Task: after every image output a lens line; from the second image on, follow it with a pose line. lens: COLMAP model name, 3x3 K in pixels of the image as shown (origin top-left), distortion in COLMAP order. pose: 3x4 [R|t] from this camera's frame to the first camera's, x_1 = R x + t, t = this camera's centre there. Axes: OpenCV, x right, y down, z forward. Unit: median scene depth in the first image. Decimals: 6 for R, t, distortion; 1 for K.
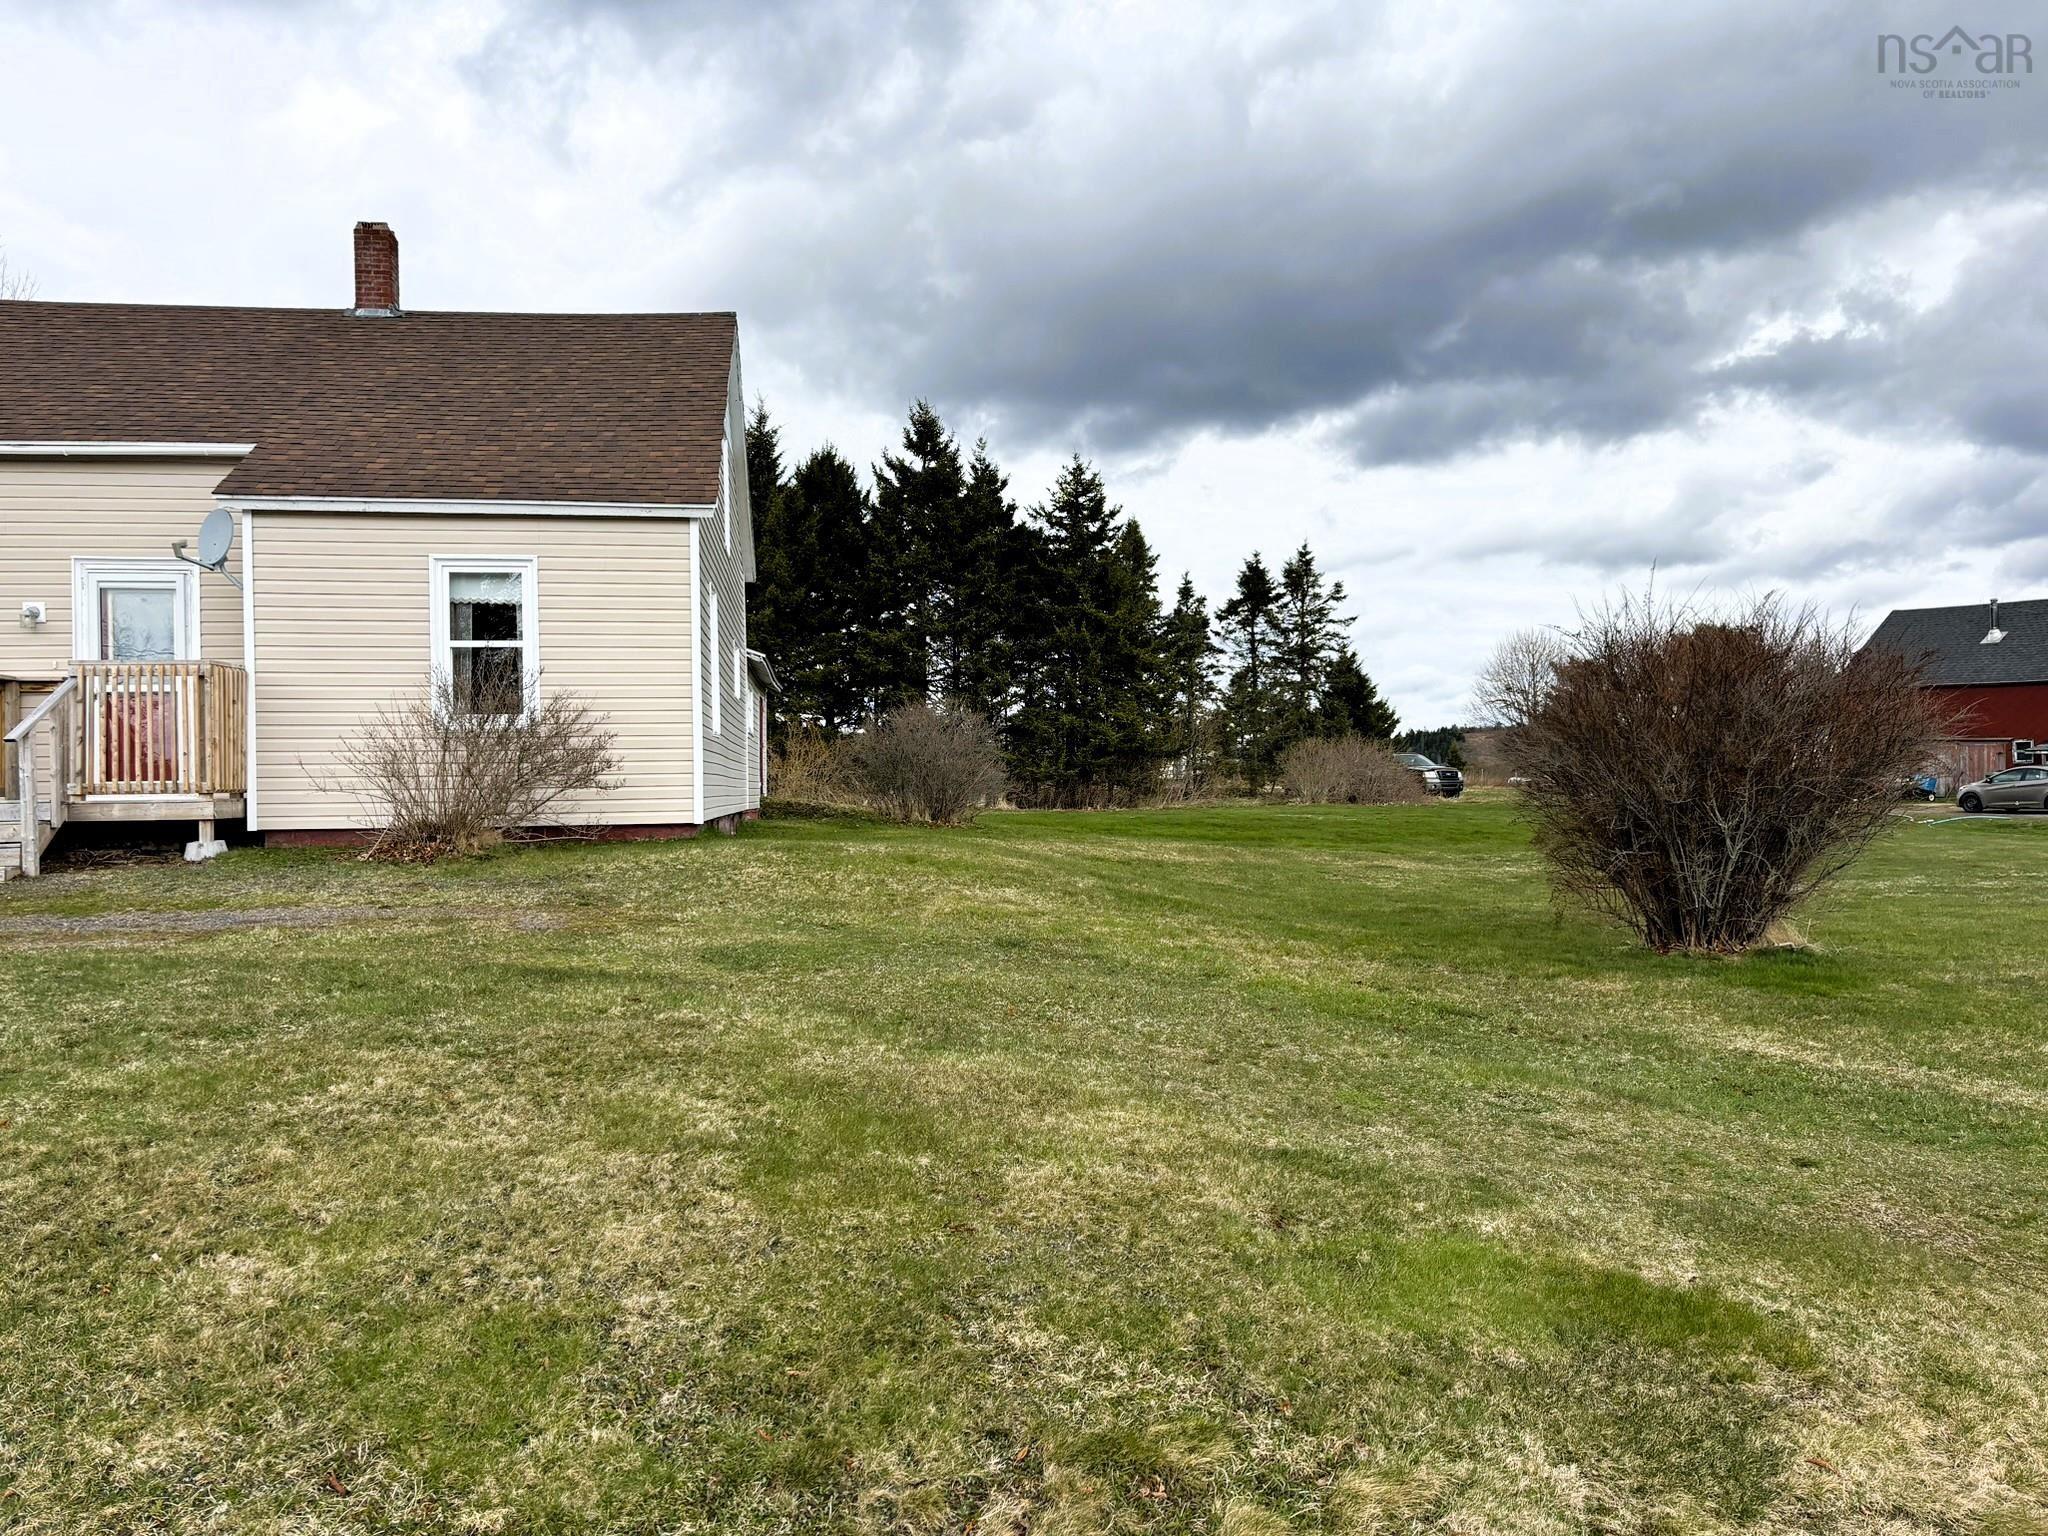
lens RADIAL K [[1547.9, 0, 1024.7], [0, 1547.9, 781.2], [0, 0, 1]] dist [0.041899, -0.046442]
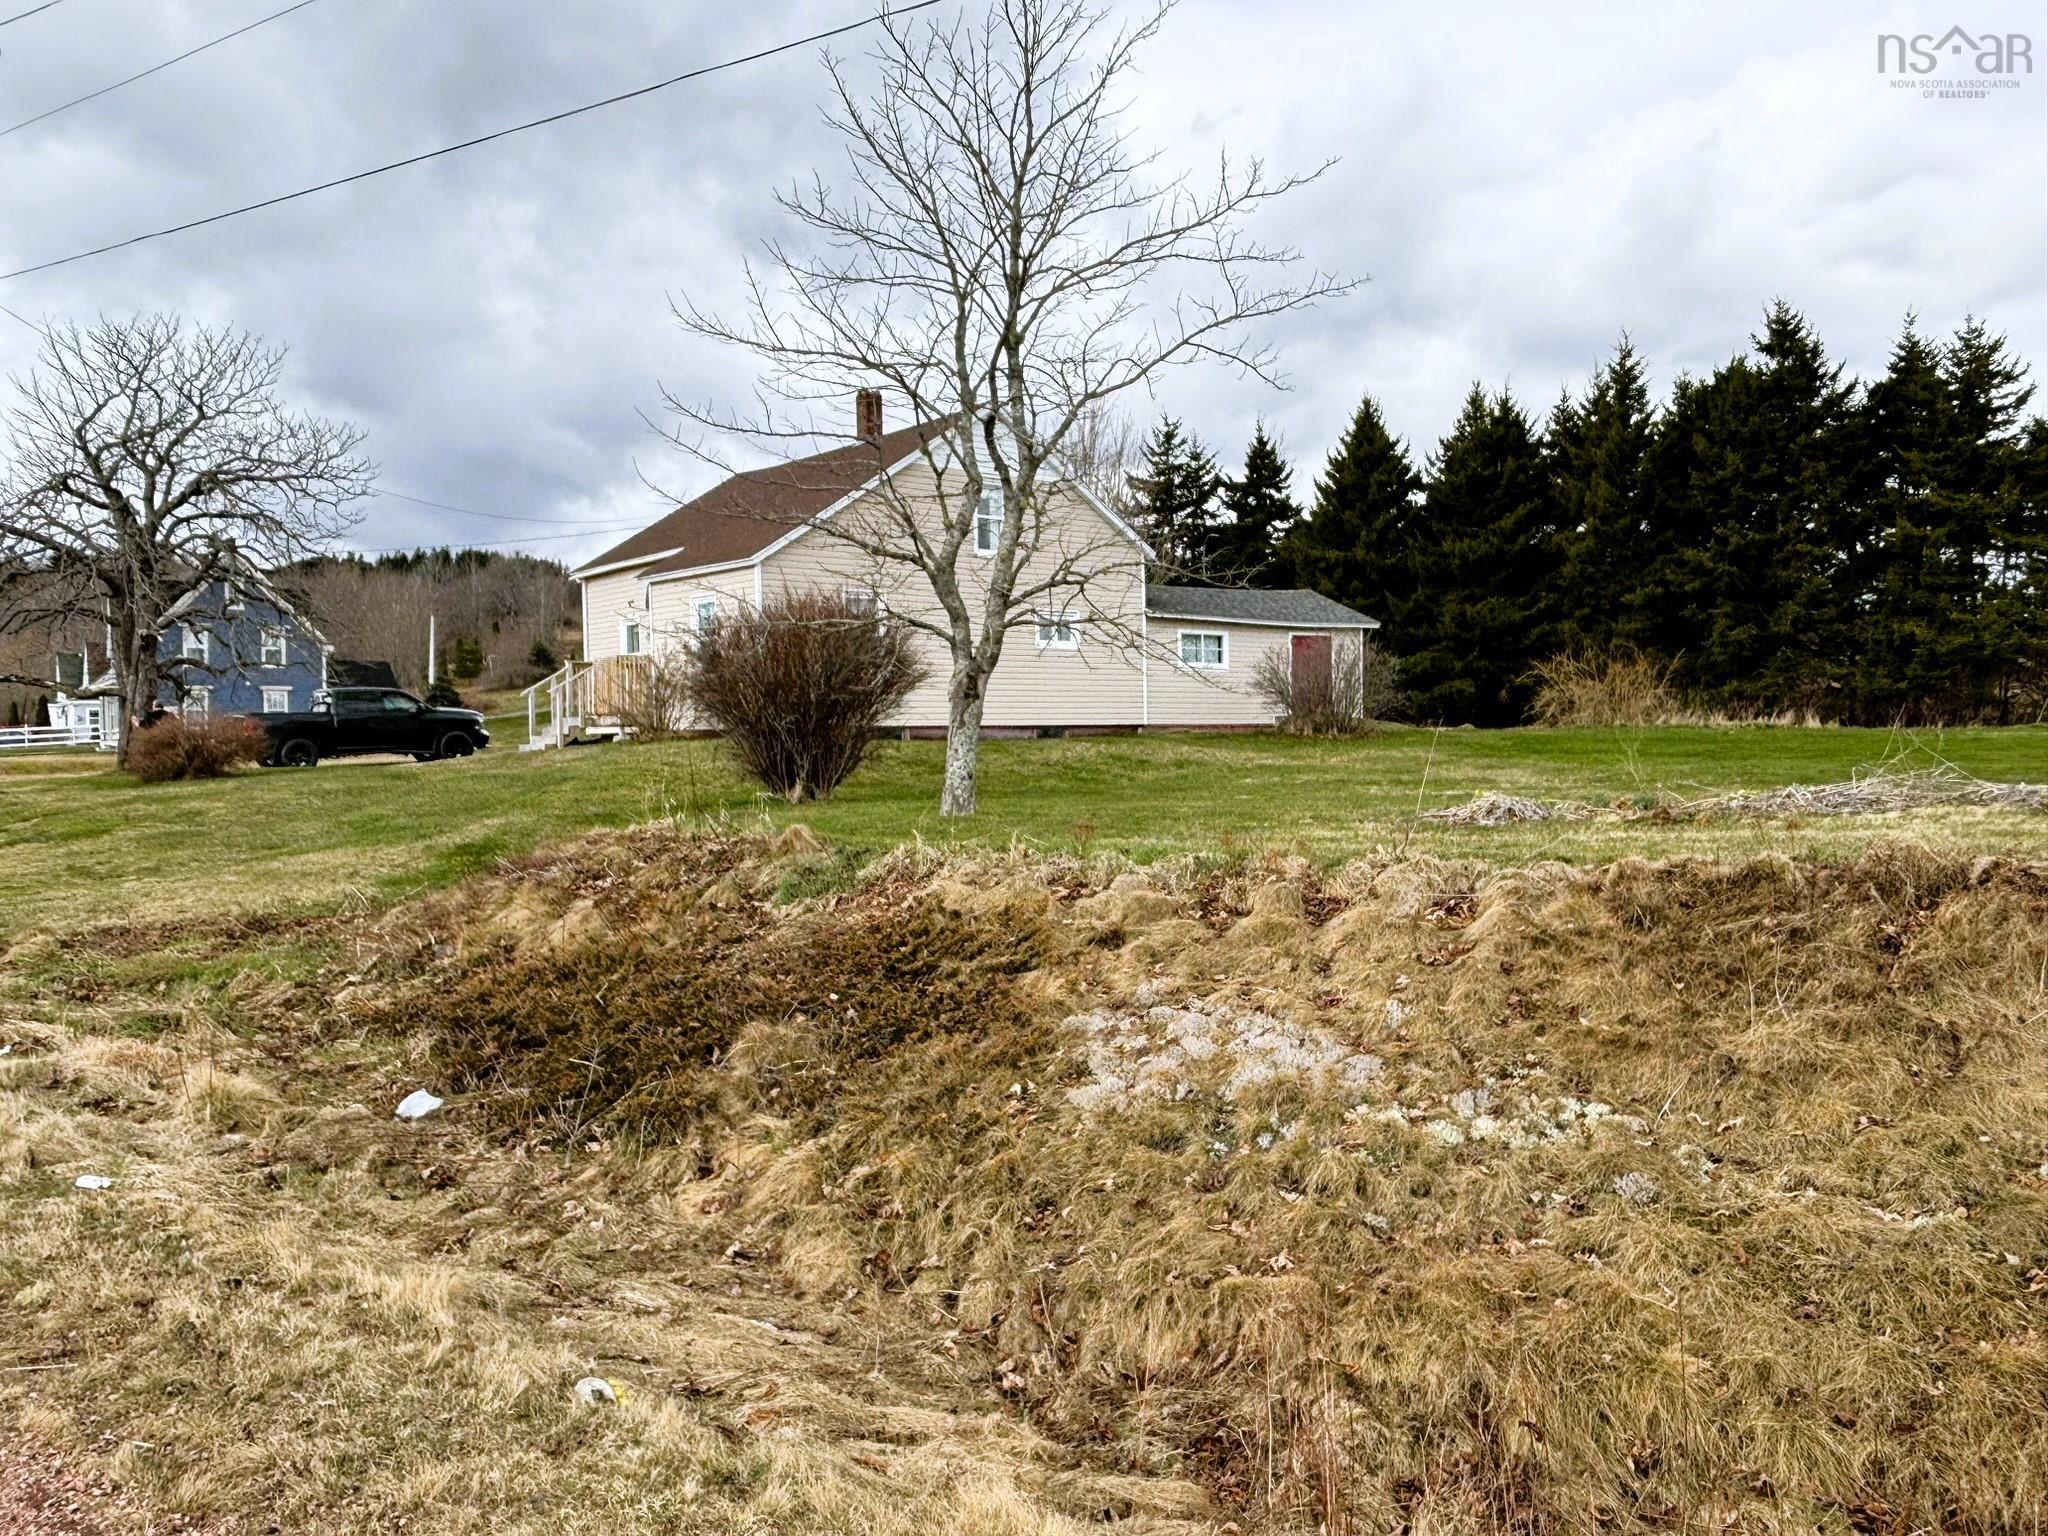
lens RADIAL K [[1538.4, 0, 1014.2], [0, 1538.4, 766.8], [0, 0, 1]] dist [0.028823, -0.006852]
pose [[0.531863, 0.019217, -0.846612, 1.472522], [0.013054, 0.999438, 0.030887, 0.020097], [0.846730, -0.027479, 0.531313, 0.262375]]
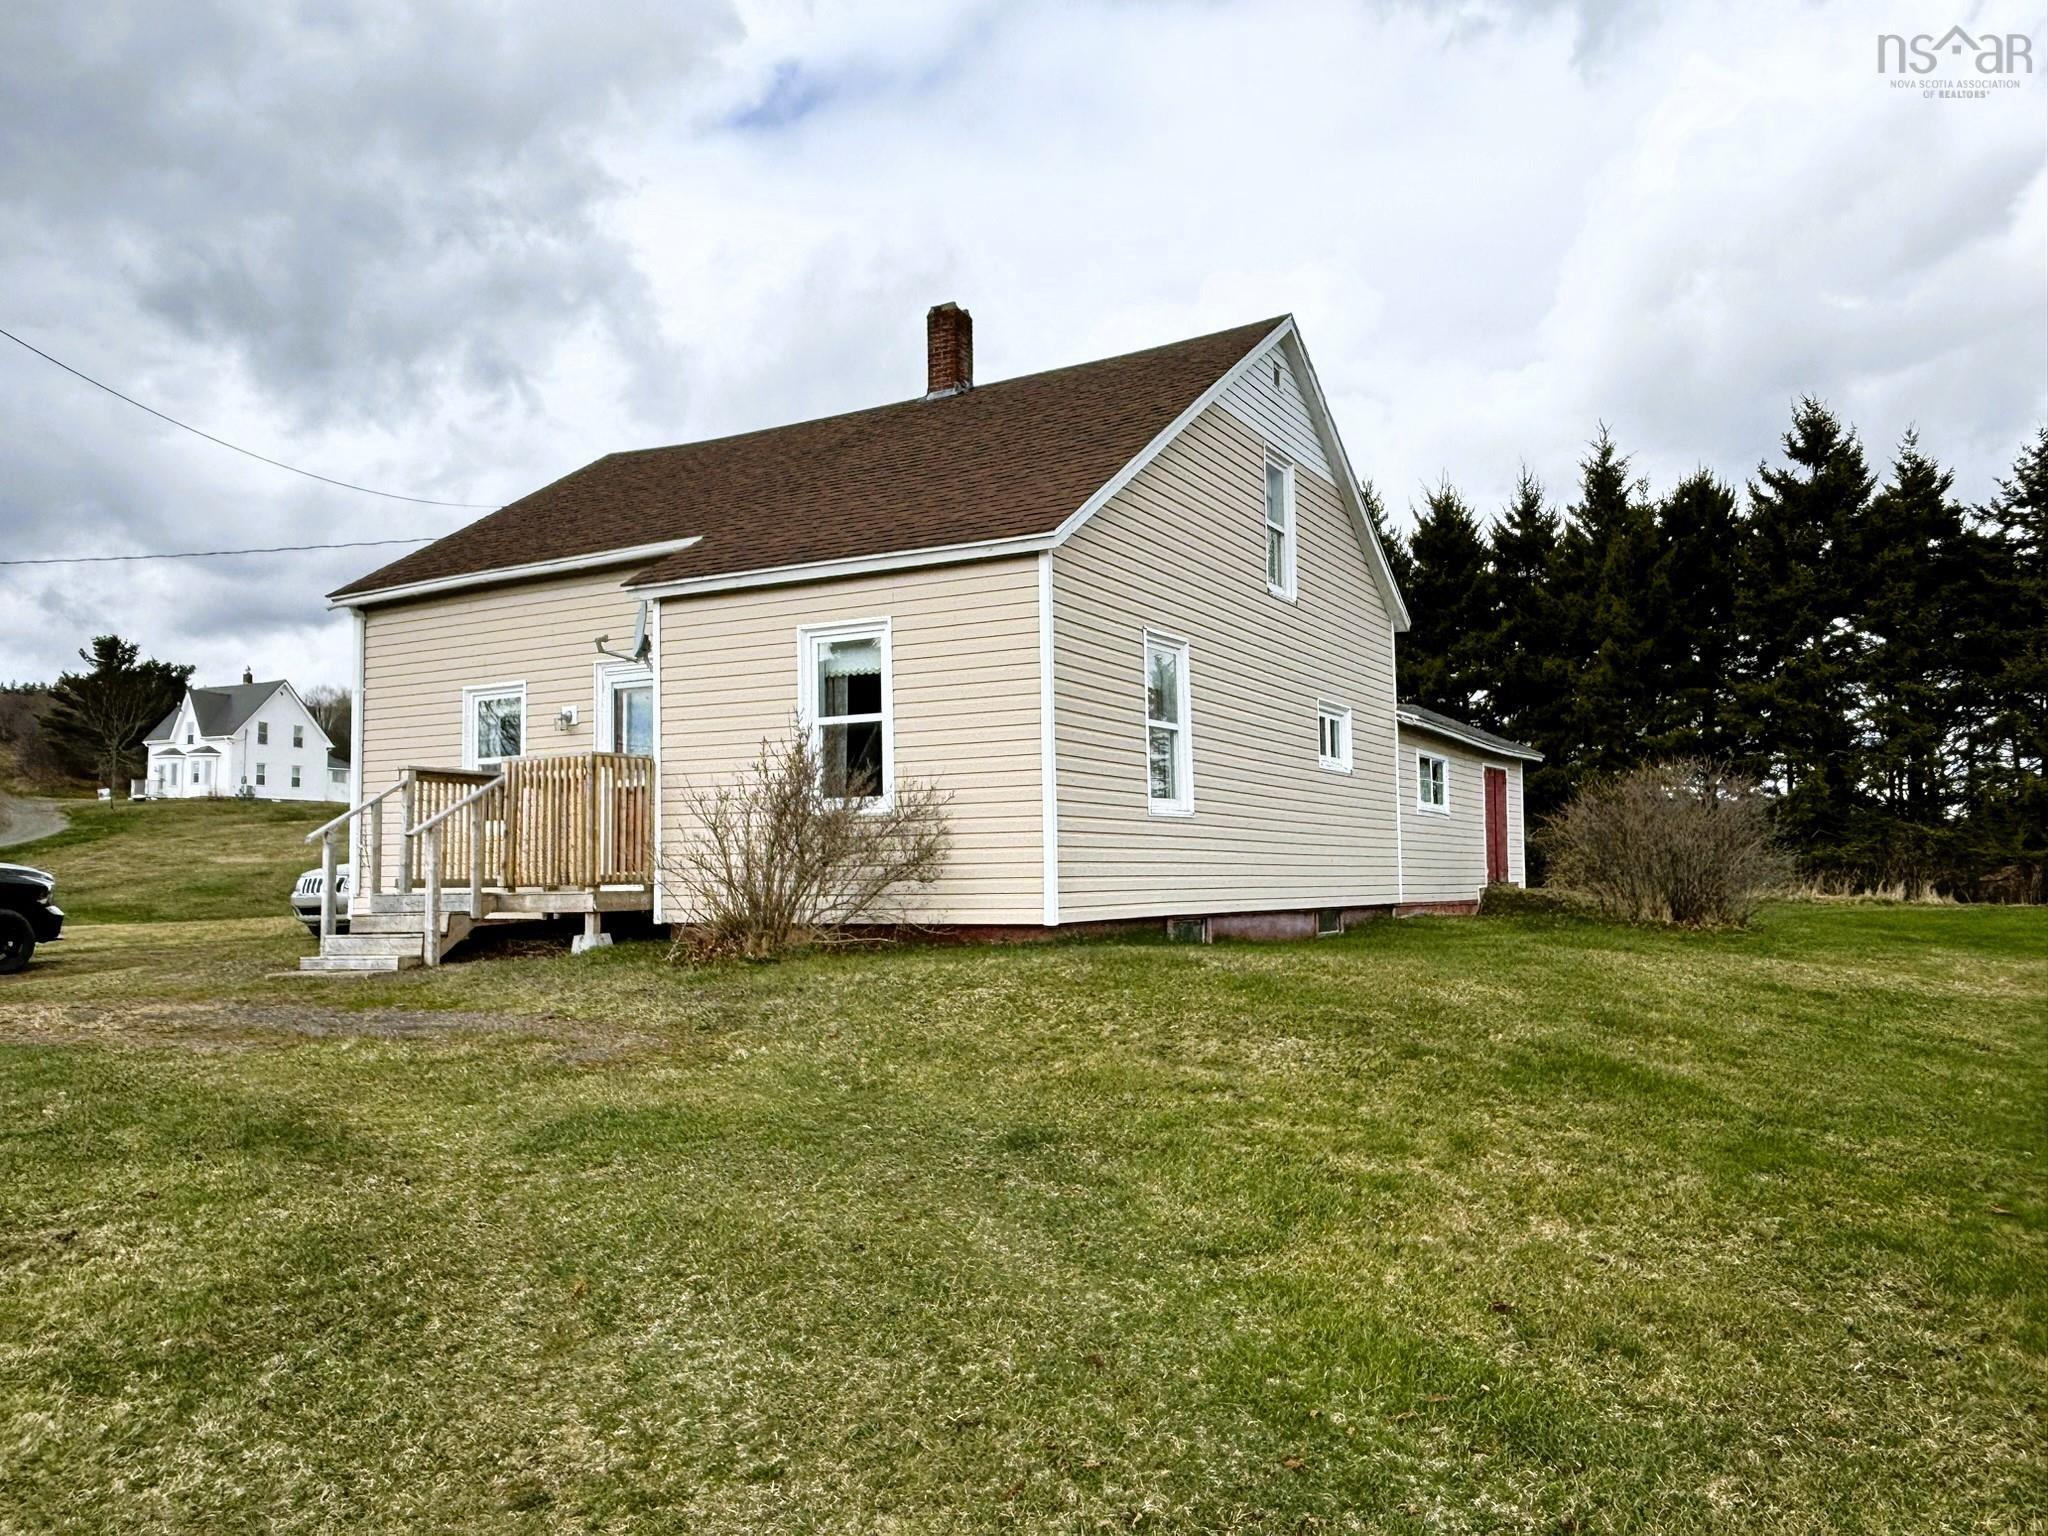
lens RADIAL K [[1538.4, 0, 1022.7], [0, 1538.4, 759.7], [0, 0, 1]] dist [0.028823, -0.006852]
pose [[0.797234, -0.043097, -0.602130, 0.254440], [0.002602, 0.997684, -0.067964, -0.004330], [0.603665, 0.052616, 0.795500, 0.338796]]
